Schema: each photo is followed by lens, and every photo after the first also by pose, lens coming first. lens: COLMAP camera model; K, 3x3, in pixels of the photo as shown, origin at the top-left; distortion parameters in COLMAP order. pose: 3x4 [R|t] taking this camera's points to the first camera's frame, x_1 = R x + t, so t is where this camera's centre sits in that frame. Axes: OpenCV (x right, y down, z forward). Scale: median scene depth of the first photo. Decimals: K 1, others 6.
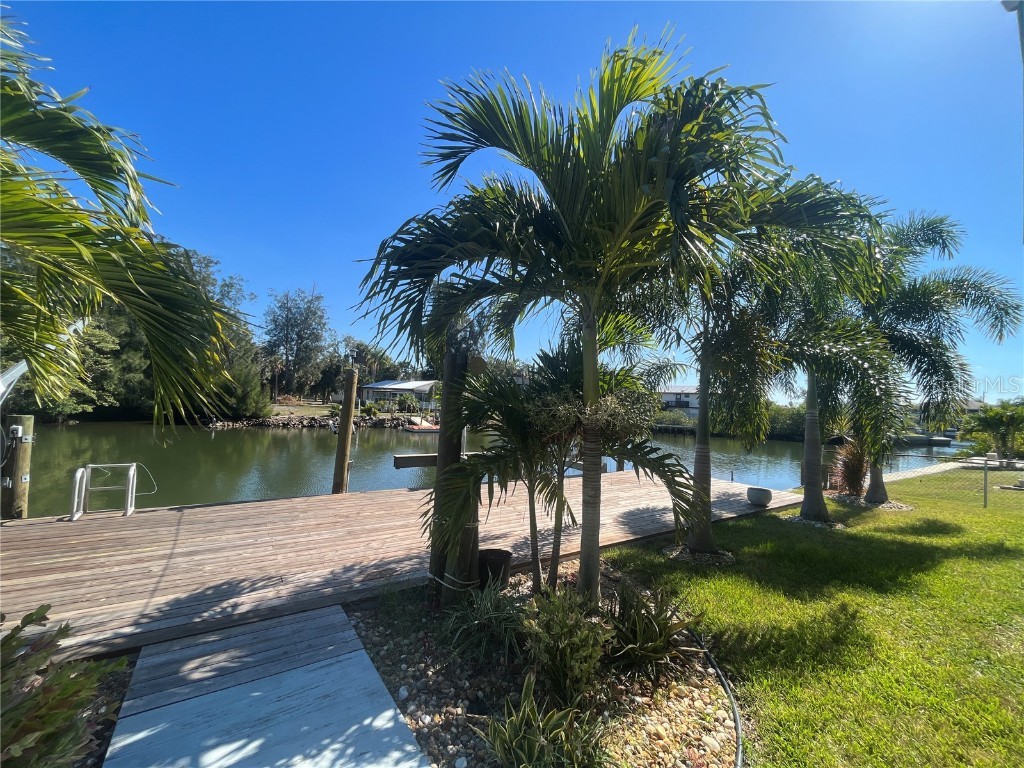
lens RADIAL K [[412.1, 0, 510.3], [0, 412.1, 386.4], [0, 0, 1]] dist [-0.003328, 0.000476]
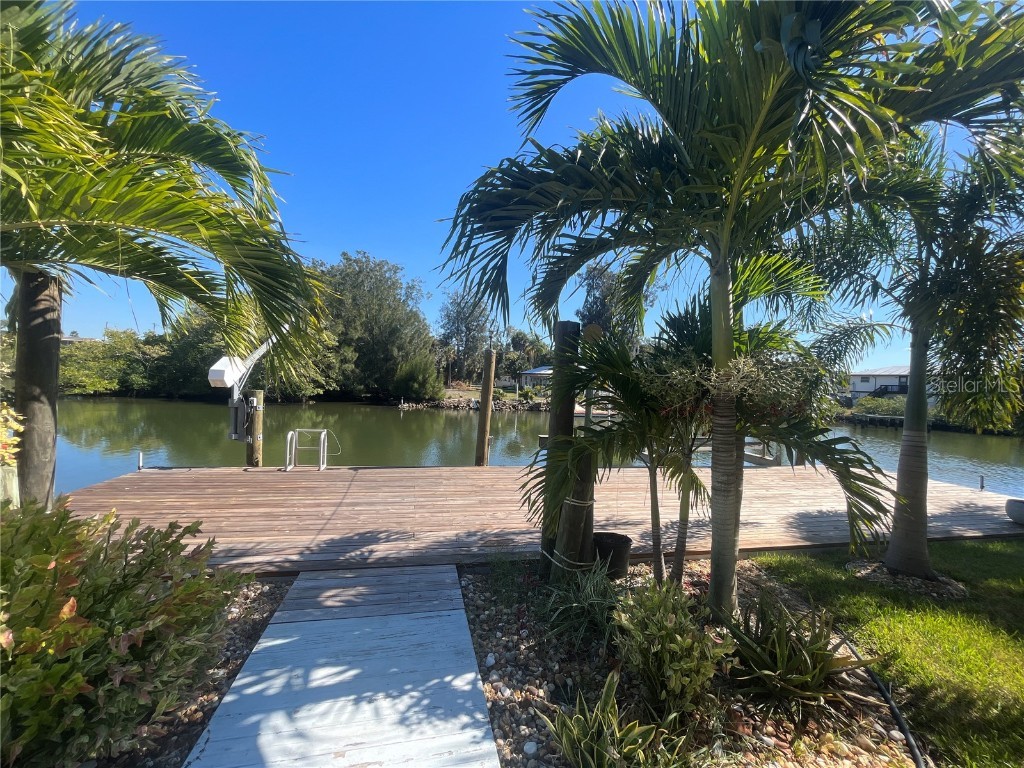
lens RADIAL K [[412.1, 0, 511.4], [0, 412.1, 386.6], [0, 0, 1]] dist [-0.003328, 0.000476]
pose [[0.930281, -0.001694, -0.366843, 0.092706], [0.014214, 0.999405, 0.031430, 0.038226], [0.366571, -0.034453, 0.929752, 0.078668]]
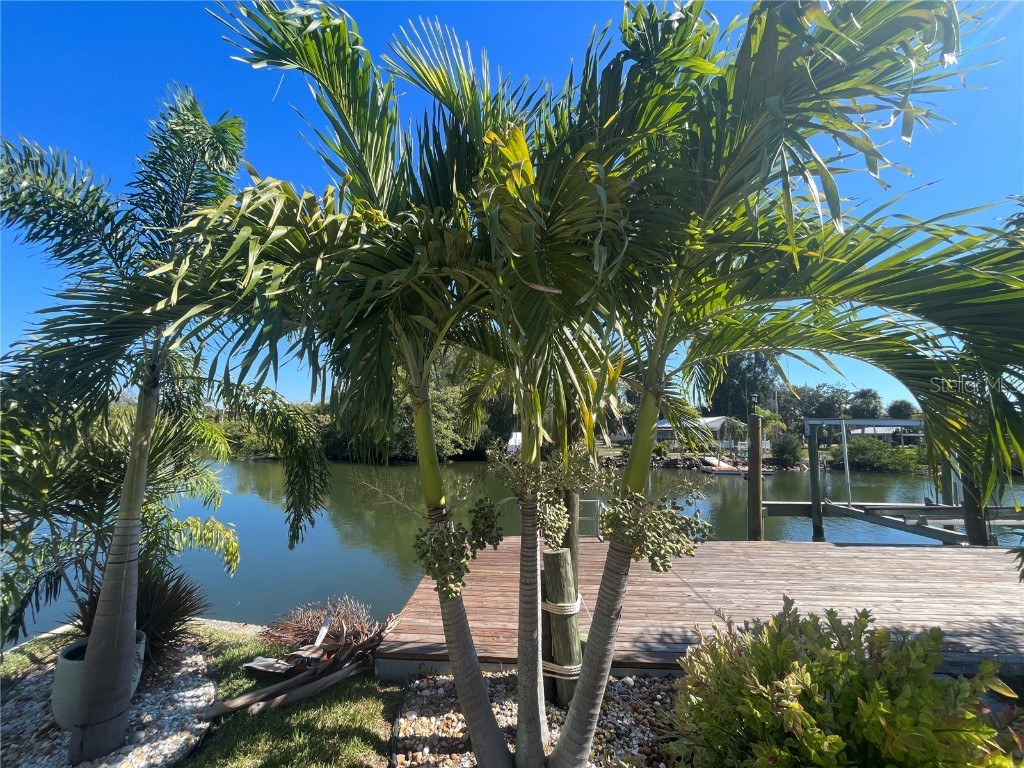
lens RADIAL K [[412.1, 0, 508.3], [0, 412.1, 385.8], [0, 0, 1]] dist [-0.003328, 0.000476]
pose [[0.812901, -0.100910, -0.573594, -0.543976], [0.046380, 0.992964, -0.108958, -0.057680], [0.580553, 0.061969, 0.811861, -0.329079]]
